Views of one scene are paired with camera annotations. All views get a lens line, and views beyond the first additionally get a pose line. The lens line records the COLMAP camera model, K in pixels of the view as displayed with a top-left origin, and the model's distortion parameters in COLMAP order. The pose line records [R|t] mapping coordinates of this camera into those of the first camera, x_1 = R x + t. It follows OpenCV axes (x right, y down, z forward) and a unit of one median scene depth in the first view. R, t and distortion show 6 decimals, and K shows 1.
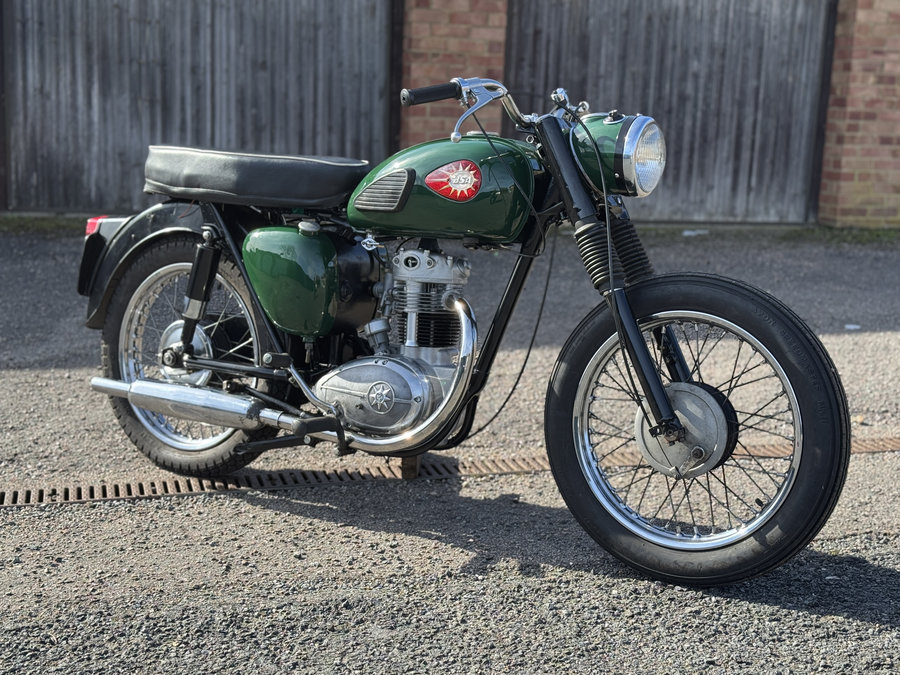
lens RADIAL K [[1303.3, 0, 448.3], [0, 1303.3, 338.5], [0, 0, 1]] dist [0.206814, -0.443713]
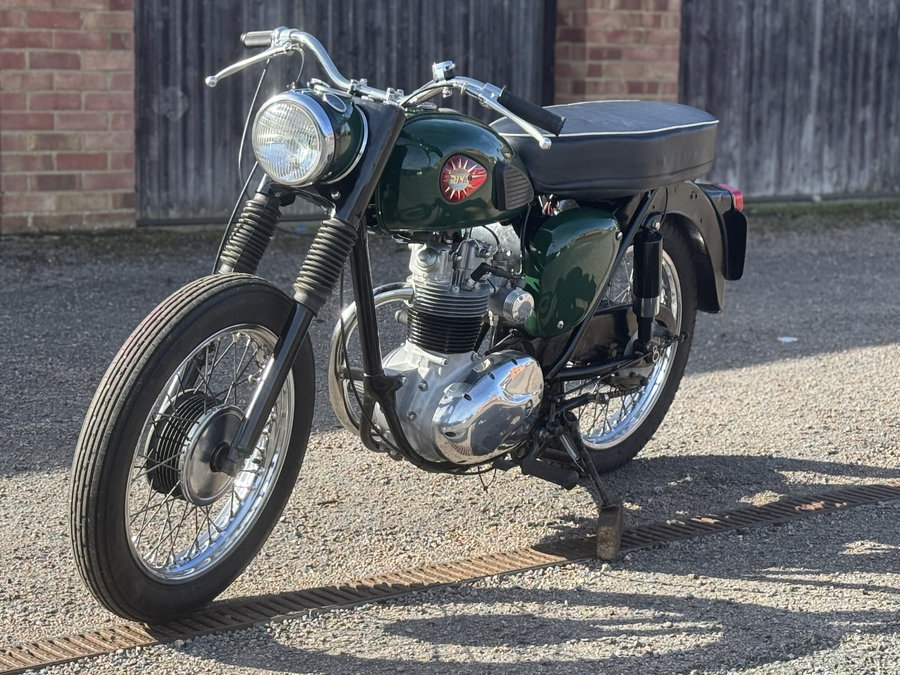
lens RADIAL K [[2199.3, 0, 443.0], [0, 2199.3, 338.2], [0, 0, 1]] dist [0.107786, 0.671997]
pose [[0.931779, -0.072360, 0.355742, -0.219340], [0.084288, 0.996277, -0.018123, -0.002247], [-0.353106, 0.046871, 0.934408, -0.070705]]
